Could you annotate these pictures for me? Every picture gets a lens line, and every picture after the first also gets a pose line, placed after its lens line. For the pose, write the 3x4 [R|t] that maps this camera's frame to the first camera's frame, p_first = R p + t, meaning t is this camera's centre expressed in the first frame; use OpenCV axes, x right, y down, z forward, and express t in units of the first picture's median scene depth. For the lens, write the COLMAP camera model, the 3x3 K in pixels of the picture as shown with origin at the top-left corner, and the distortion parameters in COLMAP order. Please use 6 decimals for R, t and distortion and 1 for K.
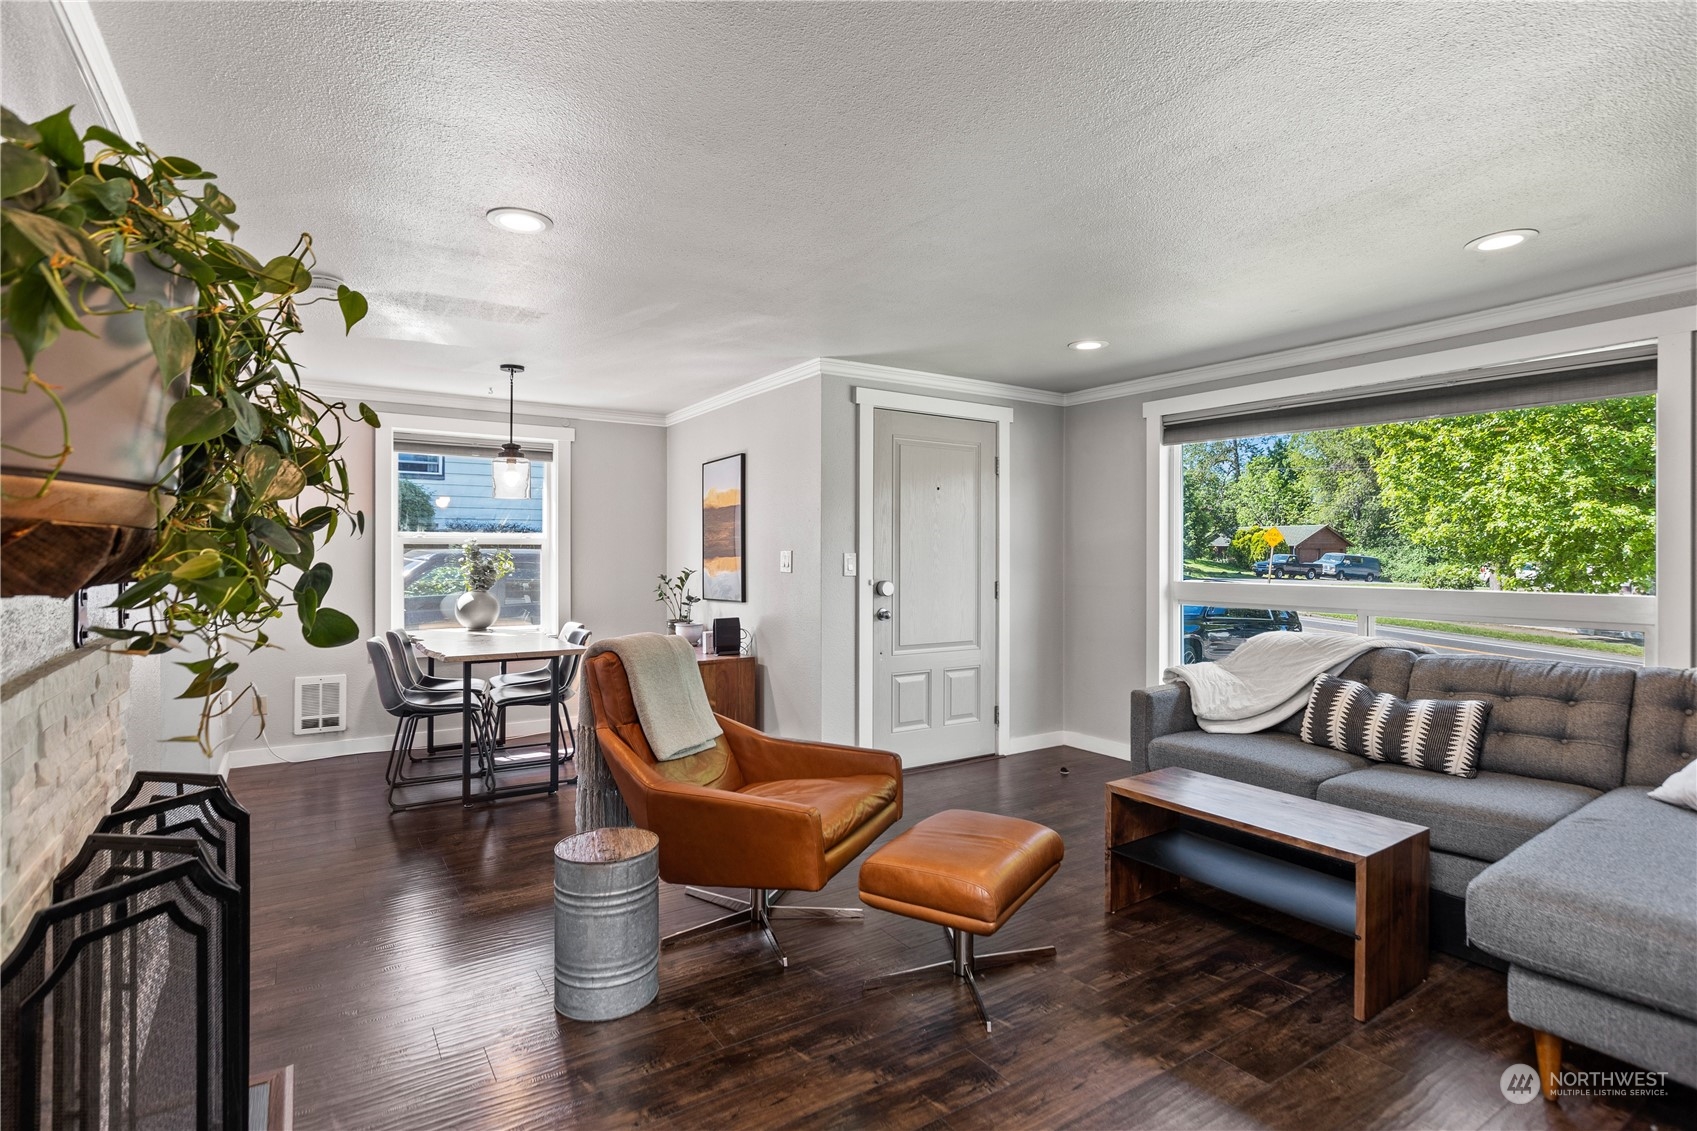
lens RADIAL K [[831.2, 0, 848.5], [0, 831.2, 565.5], [0, 0, 1]] dist [0.000969, 0.000079]
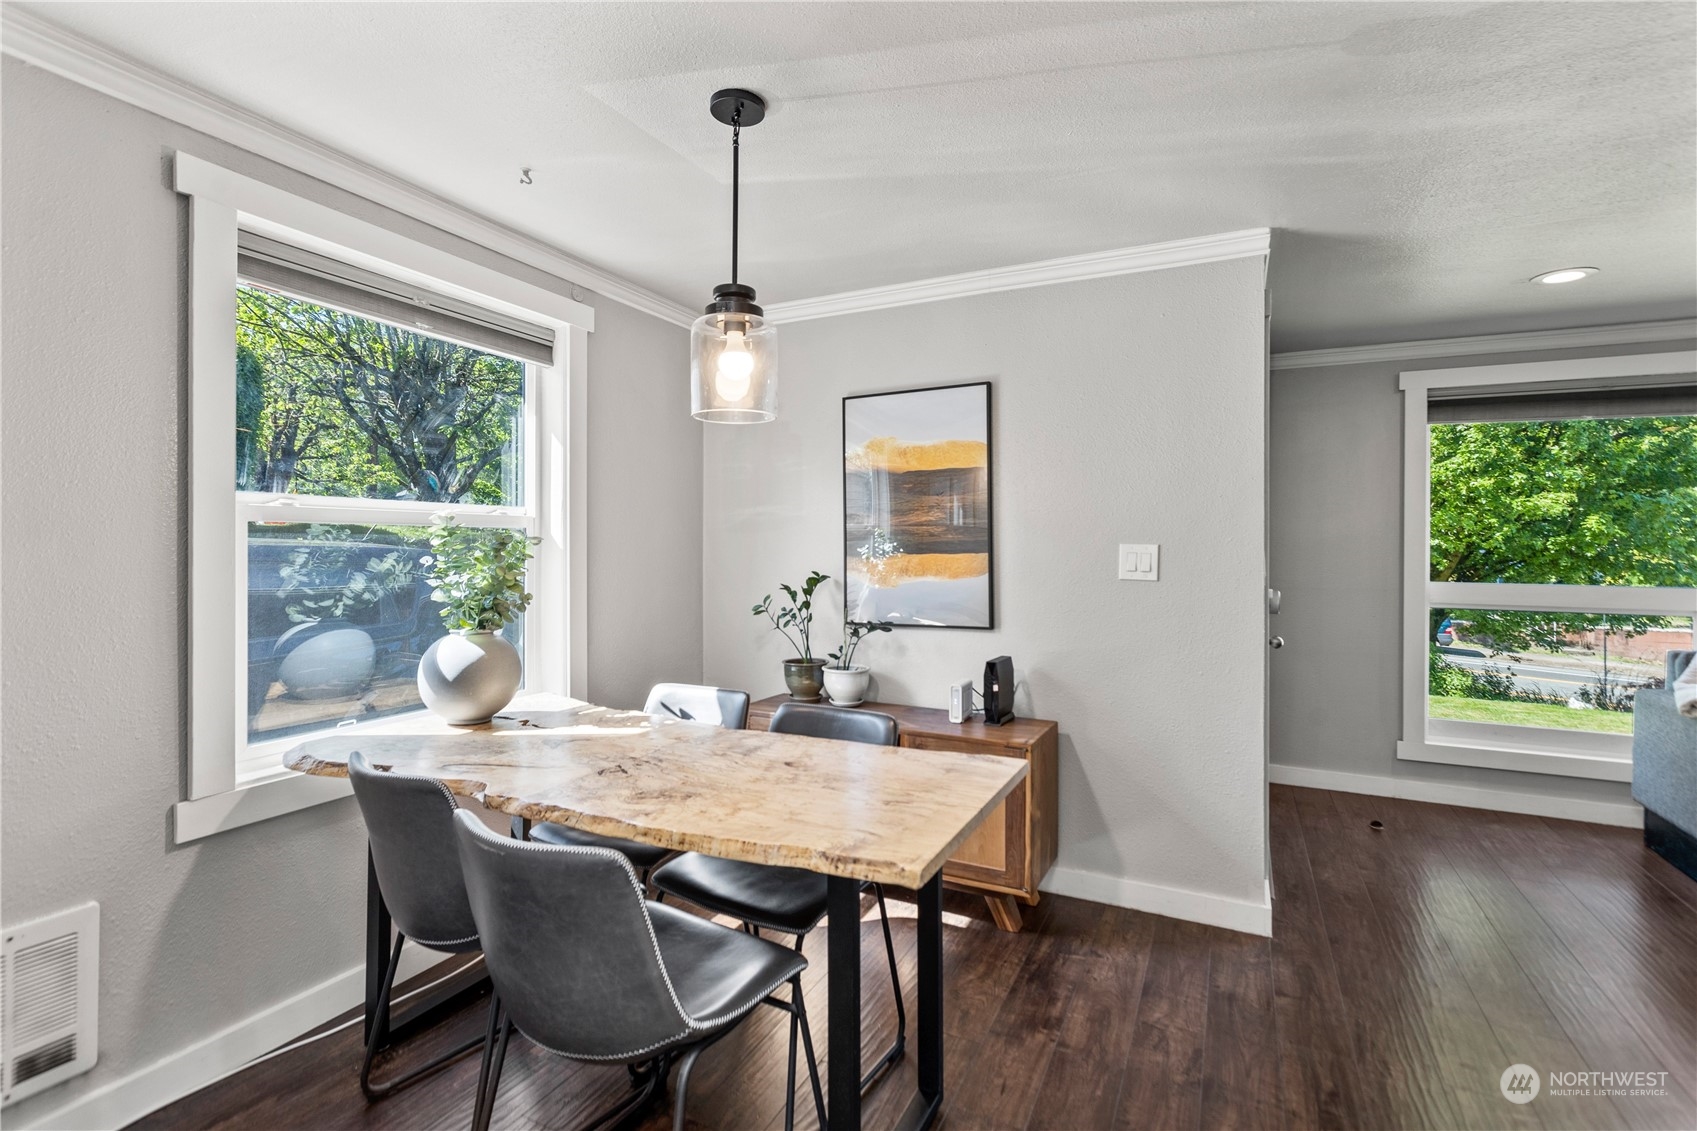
lens RADIAL K [[778.2, 0, 866.9], [0, 778.2, 550.8], [0, 0, 1]] dist [0.000478, -0.000497]
pose [[0.858582, -0.000868, 0.512676, -0.501248], [0.002415, 0.999994, -0.002351, -0.011595], [-0.512671, 0.003257, 0.858579, 0.568362]]
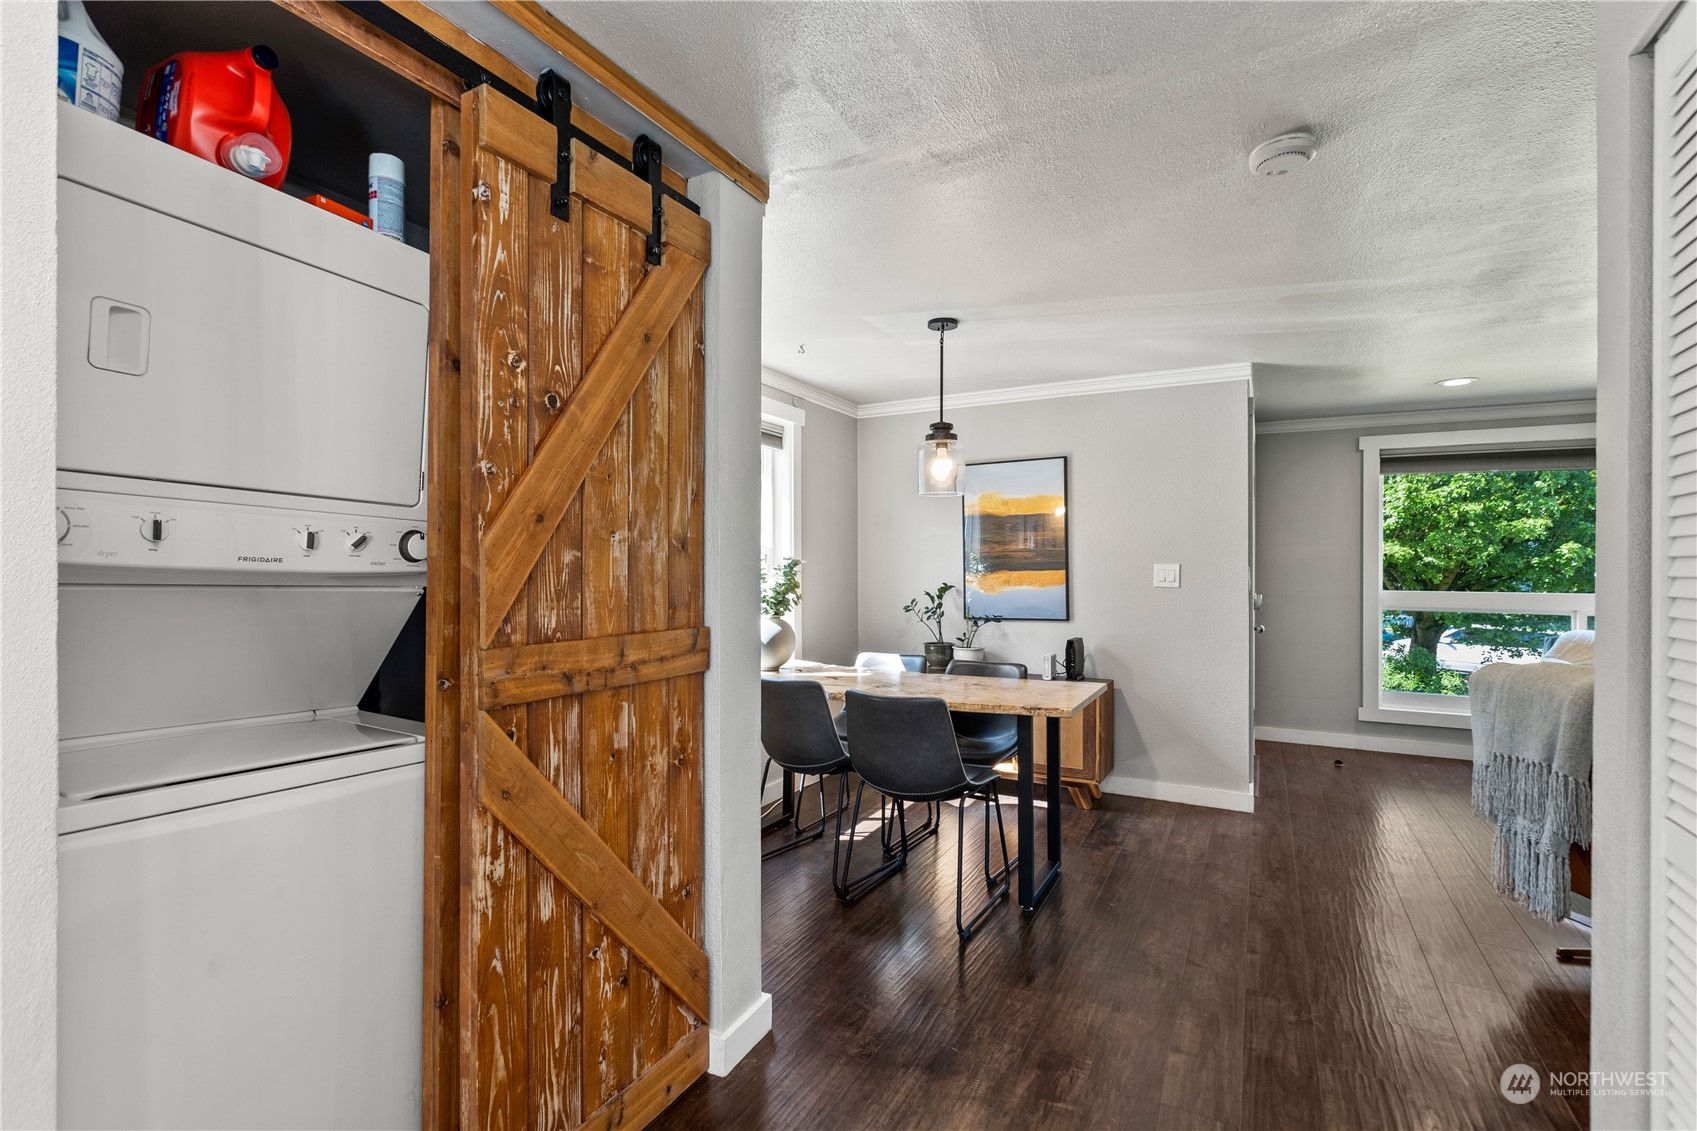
lens RADIAL K [[764.4, 0, 866.5], [0, 764.4, 569.8], [0, 0, 1]] dist [0.003946, -0.000058]
pose [[0.875448, -0.003163, 0.483302, -0.733235], [0.005223, 0.999982, -0.002917, -0.010100], [-0.483284, 0.005078, 0.875449, 0.378981]]
